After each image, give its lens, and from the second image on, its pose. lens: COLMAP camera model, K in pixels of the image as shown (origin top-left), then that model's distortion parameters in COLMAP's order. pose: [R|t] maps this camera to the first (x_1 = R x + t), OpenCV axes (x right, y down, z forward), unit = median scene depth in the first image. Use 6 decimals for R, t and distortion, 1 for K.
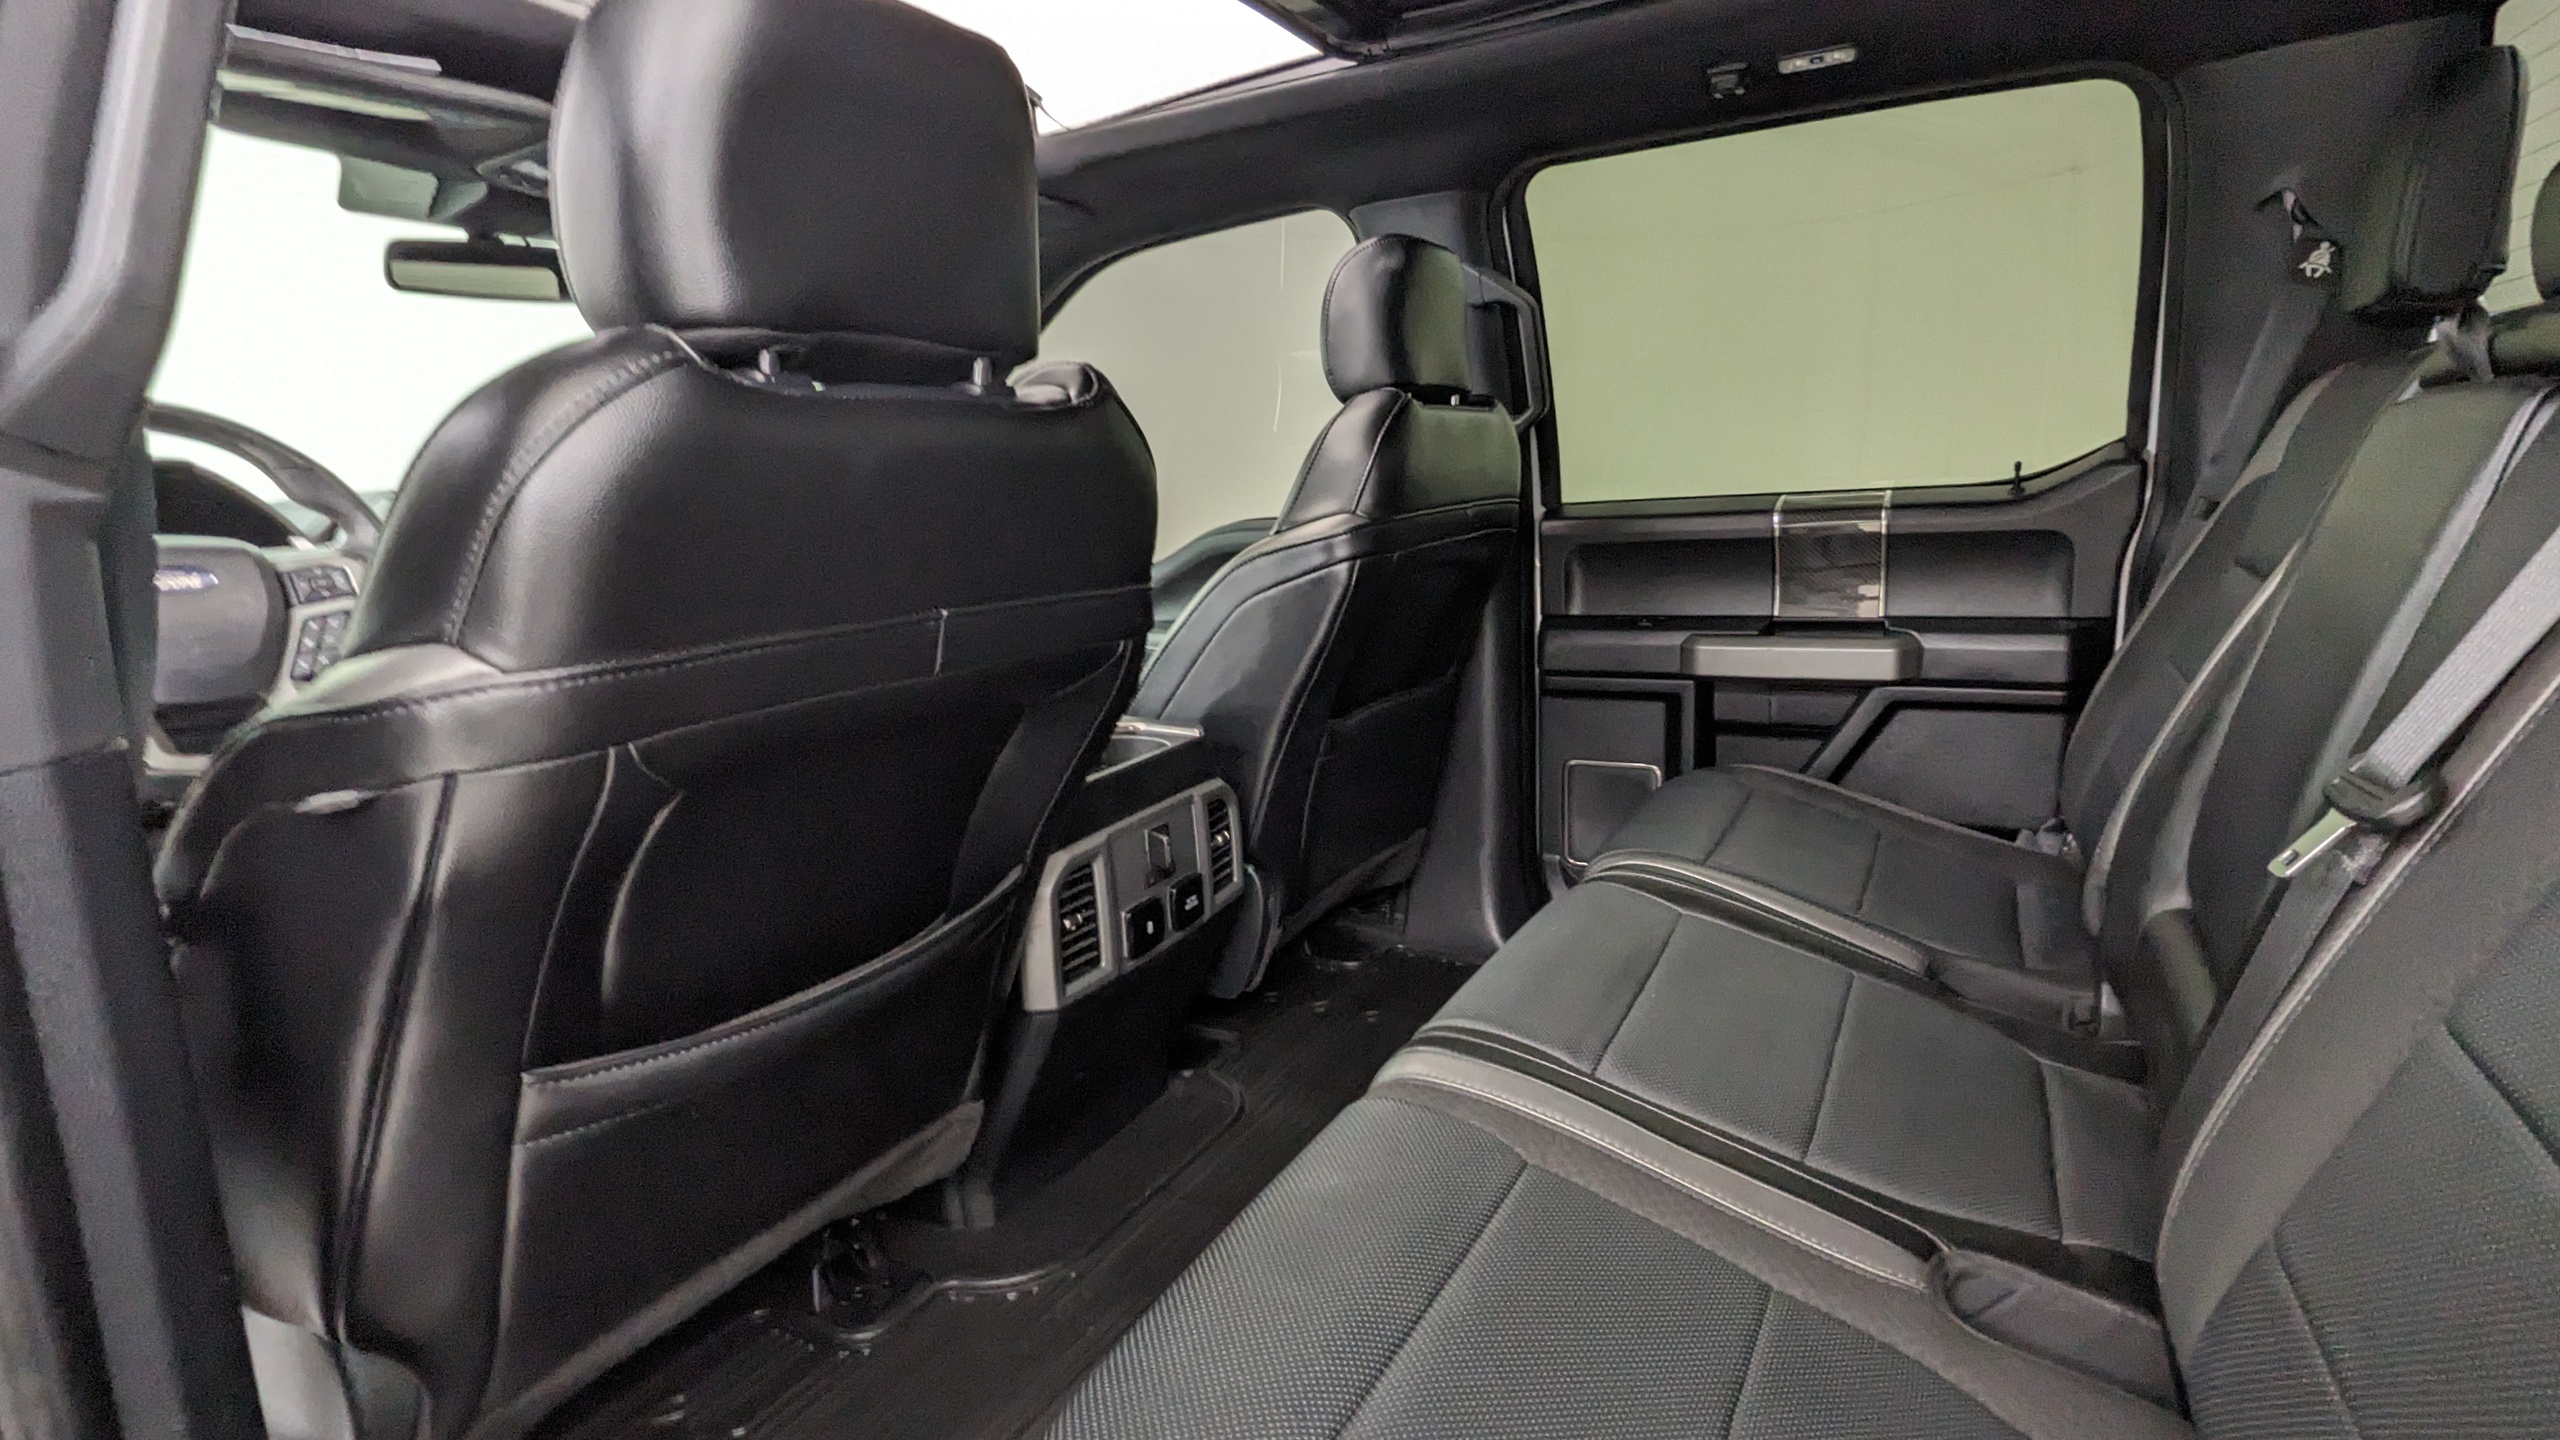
lens RADIAL K [[1225.4, 0, 1281.5], [0, 1225.4, 711.5], [0, 0, 1]] dist [0.003519, -0.000388]
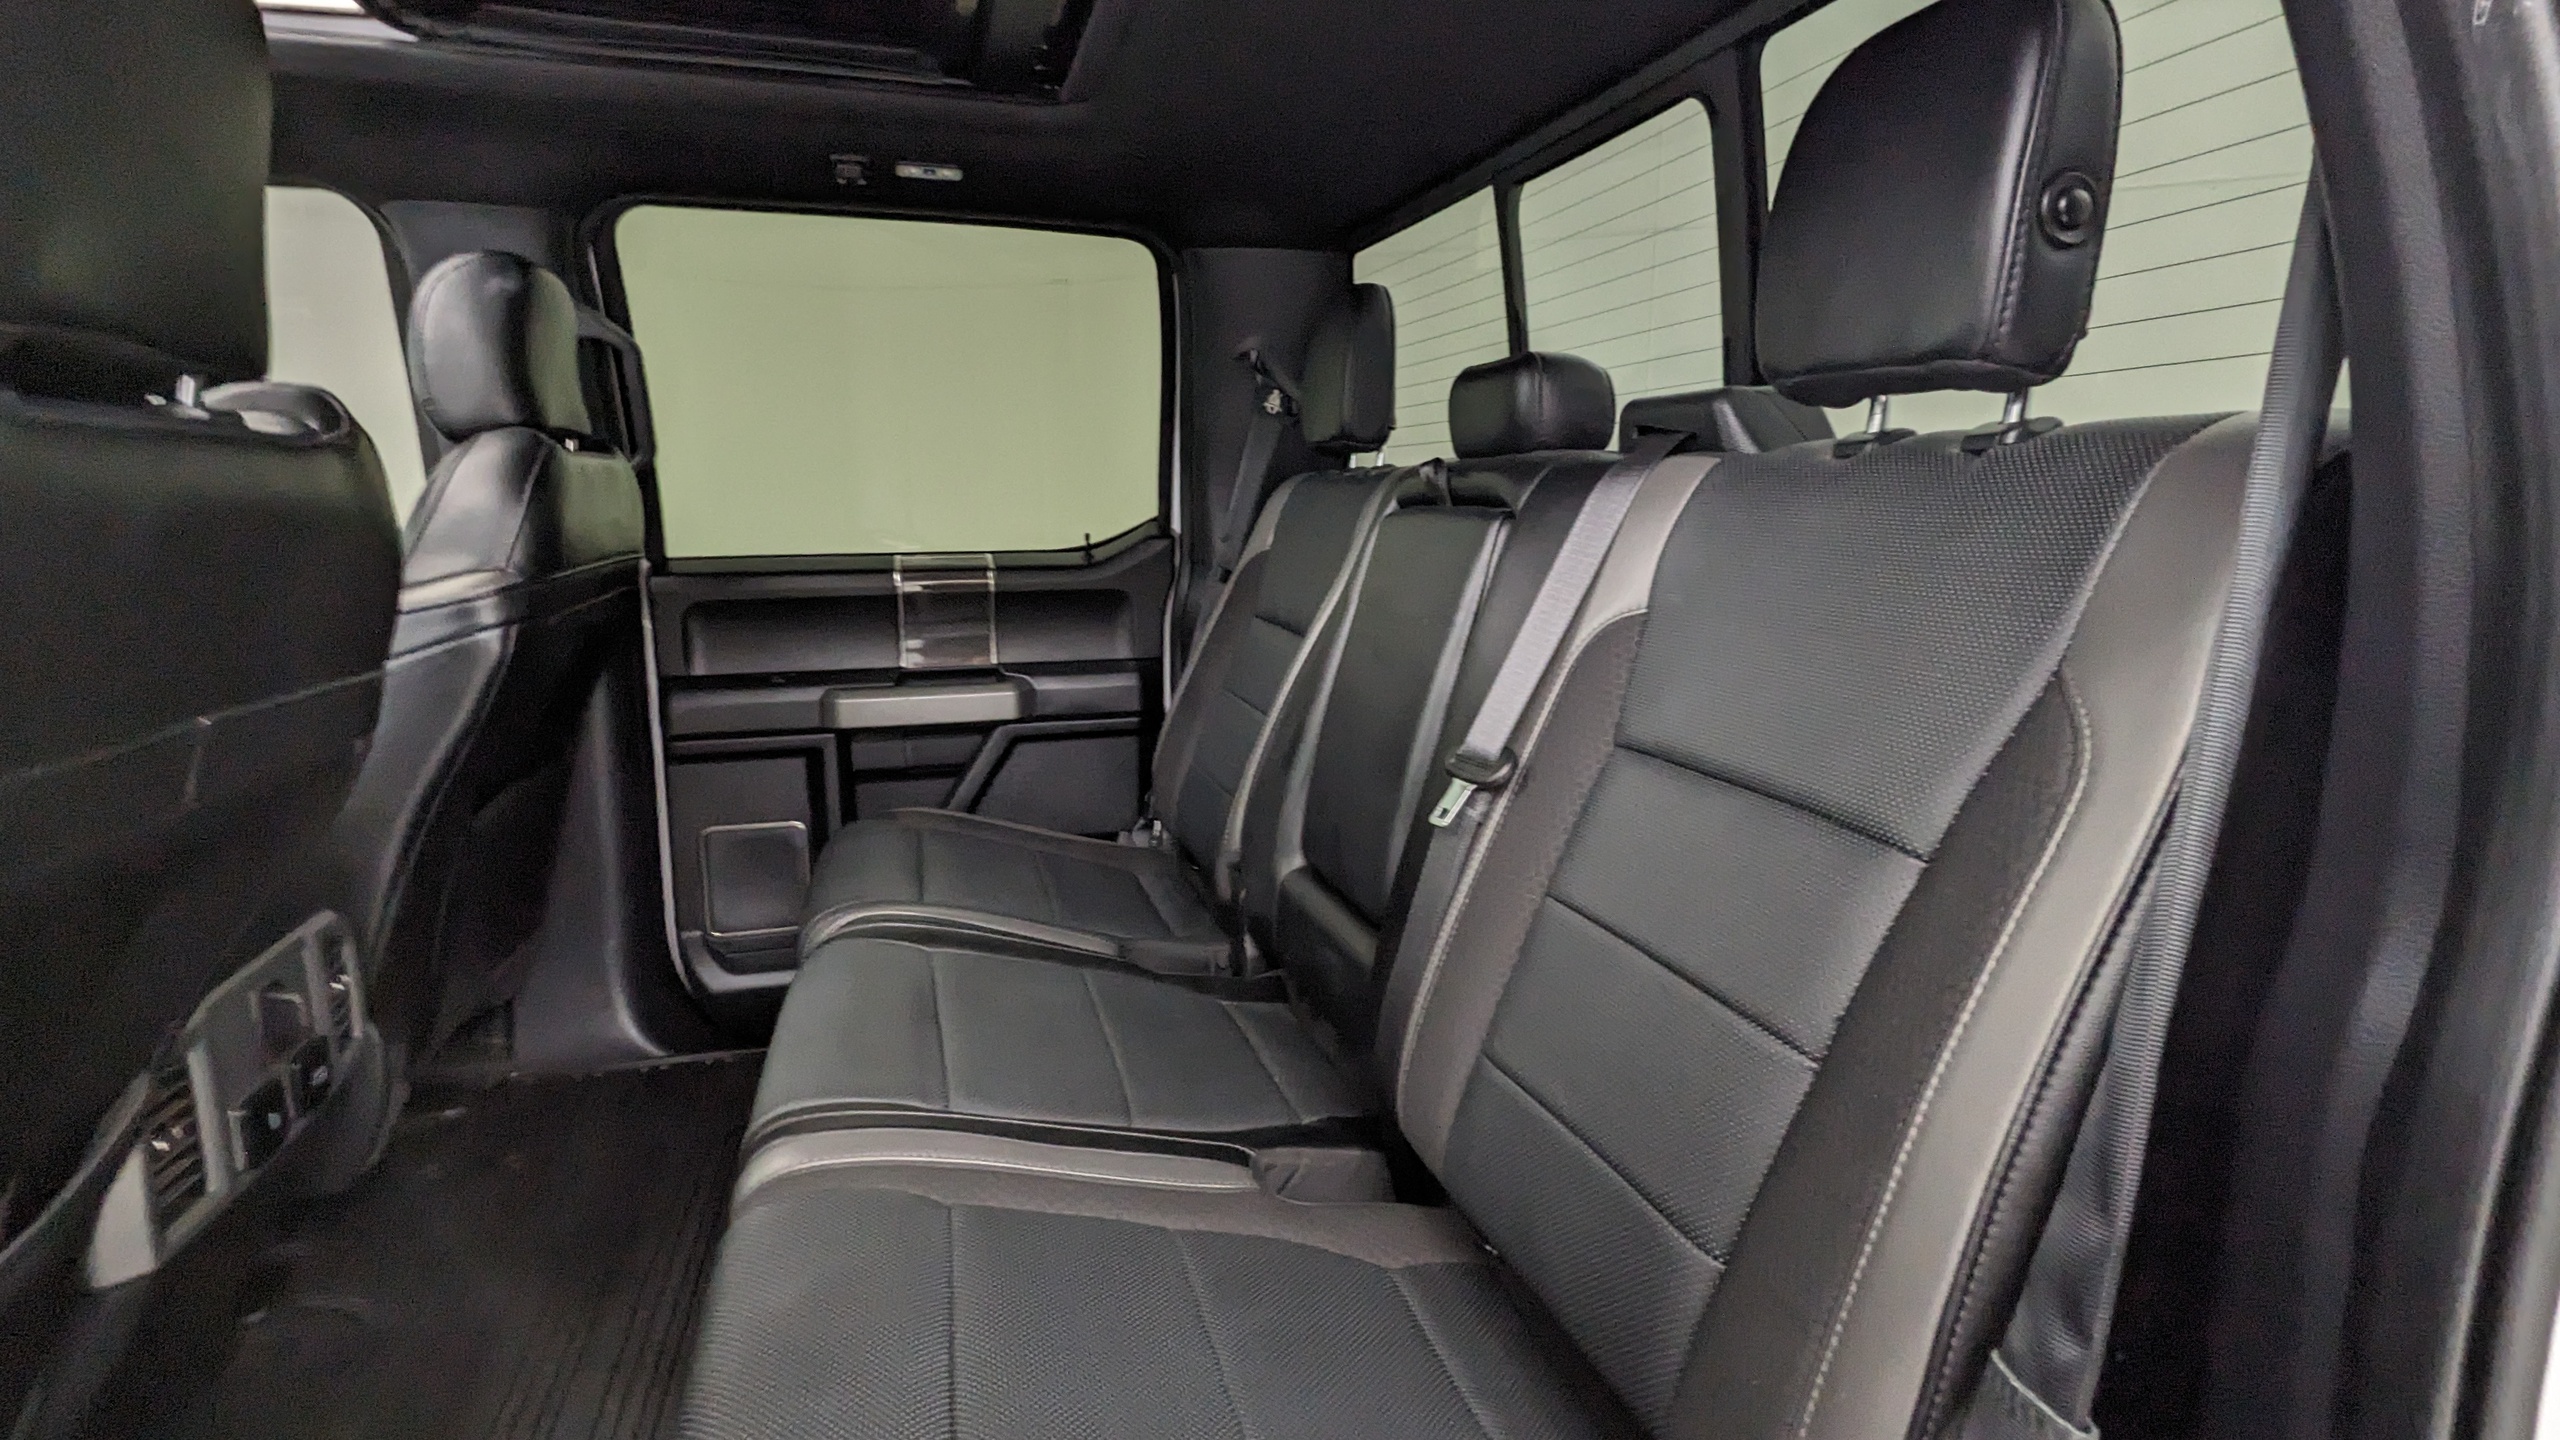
lens RADIAL K [[1209.0, 0, 1280.0], [0, 1209.0, 720.0], [0, 0, 1]] dist [-0.001367, -0.000623]
pose [[0.706108, -0.075802, 0.704035, -0.145374], [0.097619, 0.995181, 0.009243, -0.012158], [-0.701343, 0.062201, 0.710105, 0.023385]]
